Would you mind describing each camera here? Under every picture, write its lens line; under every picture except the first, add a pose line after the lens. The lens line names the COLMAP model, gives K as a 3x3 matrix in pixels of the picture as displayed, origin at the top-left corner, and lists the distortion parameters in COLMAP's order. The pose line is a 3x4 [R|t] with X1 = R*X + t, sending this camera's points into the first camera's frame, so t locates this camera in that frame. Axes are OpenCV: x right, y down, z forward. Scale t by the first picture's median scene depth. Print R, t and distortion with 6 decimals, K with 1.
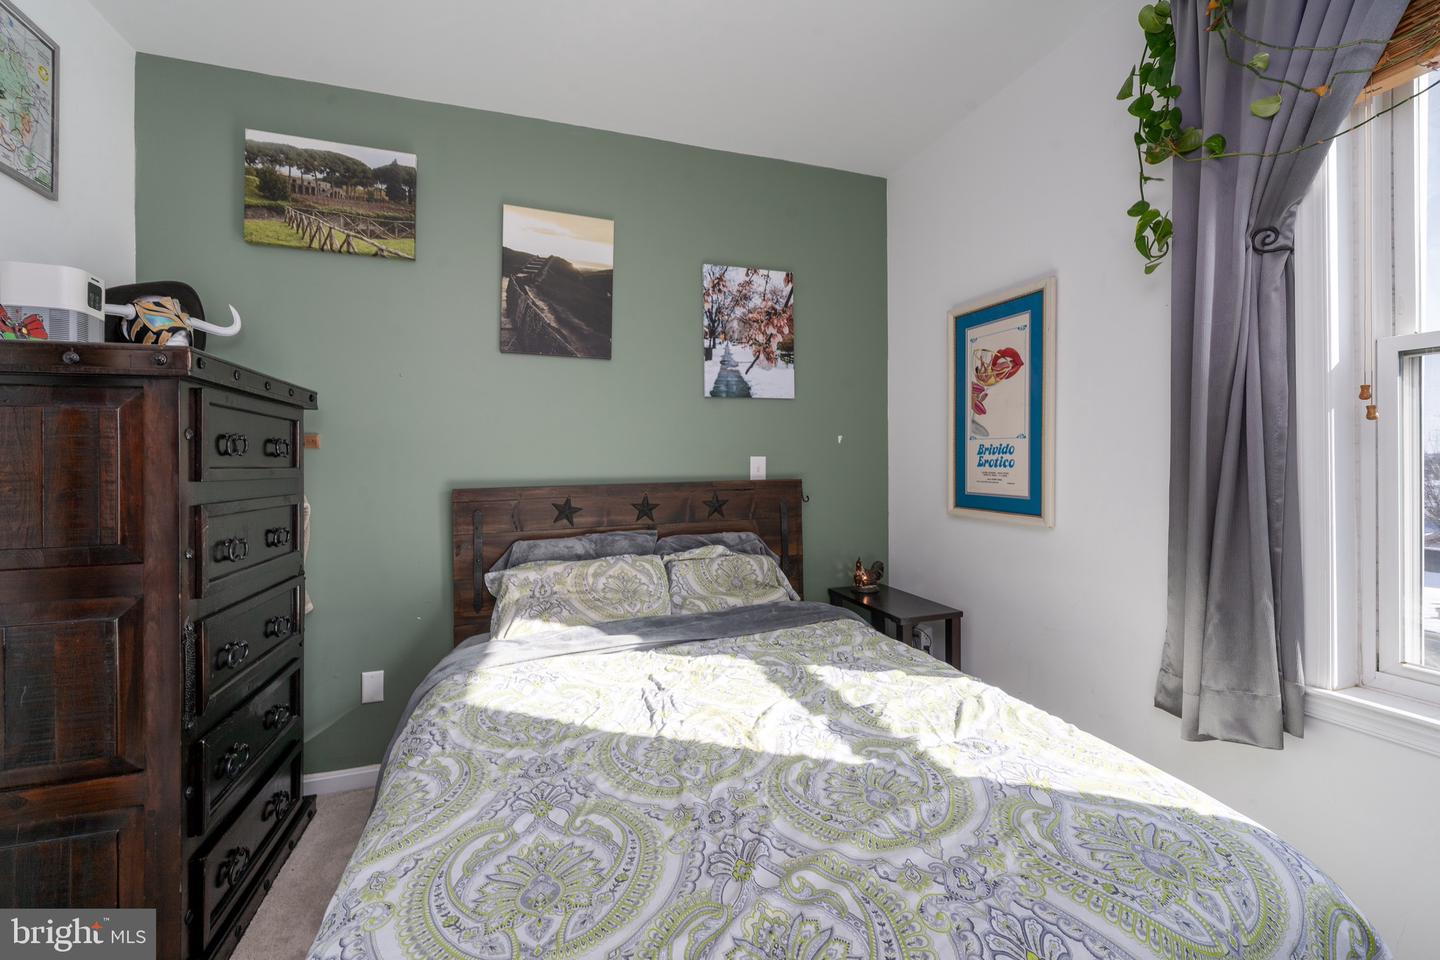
lens RADIAL K [[594.8, 0, 729.2], [0, 594.8, 467.8], [0, 0, 1]] dist [0.001893, -0.000672]
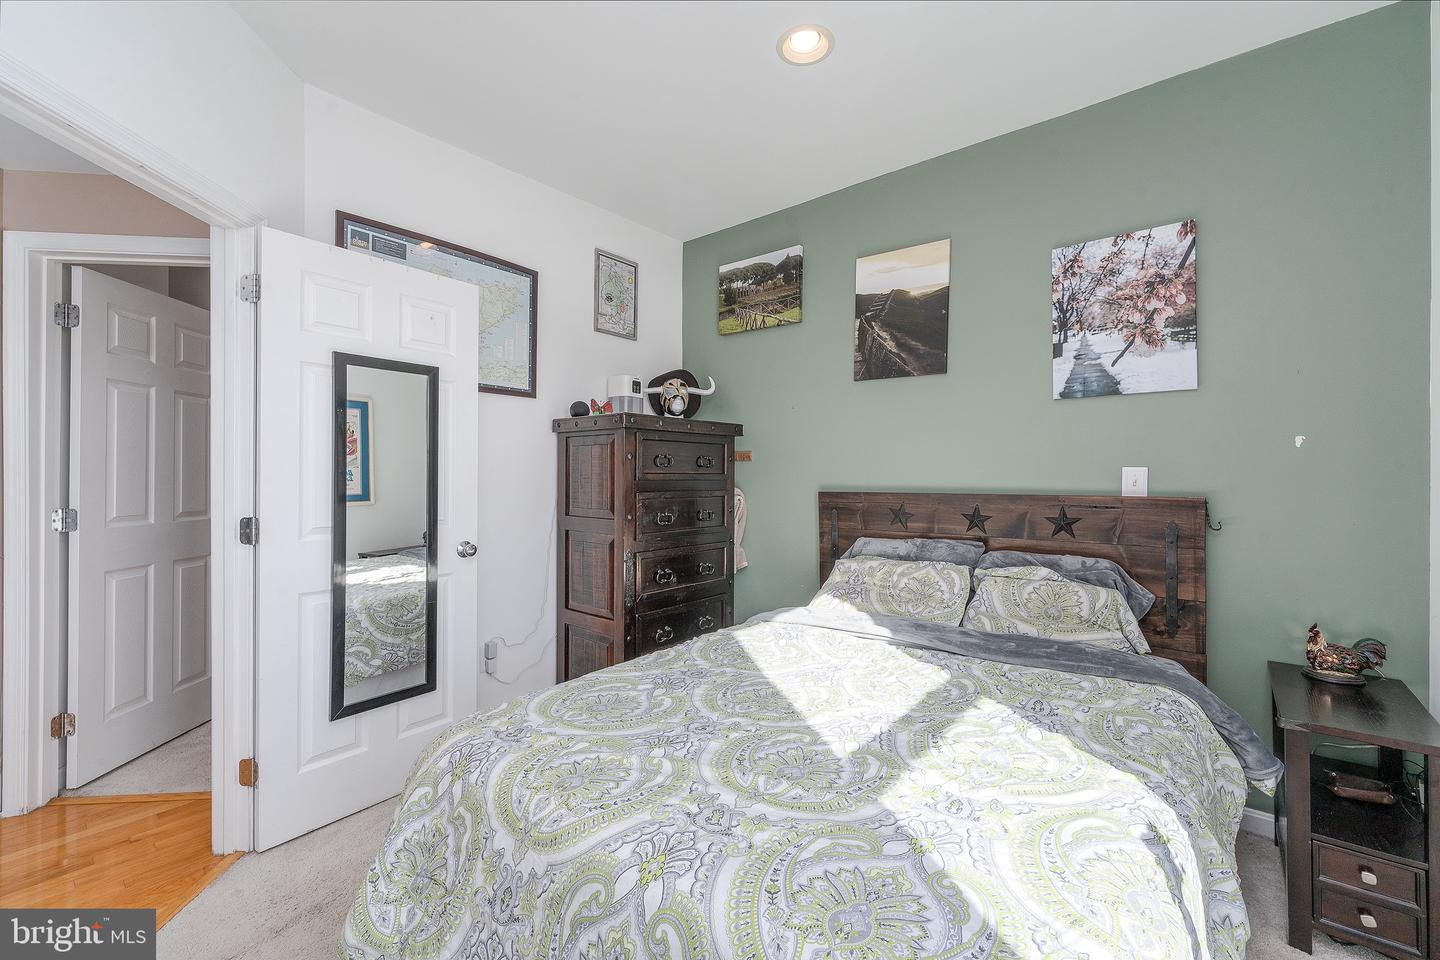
lens RADIAL K [[594.8, 0, 721.8], [0, 594.8, 475.6], [0, 0, 1]] dist [0.001893, -0.000672]
pose [[0.521176, 0.015267, -0.853313, 0.551509], [-0.015889, 0.999840, 0.008183, -0.006795], [0.853302, 0.009294, 0.521335, 0.142729]]
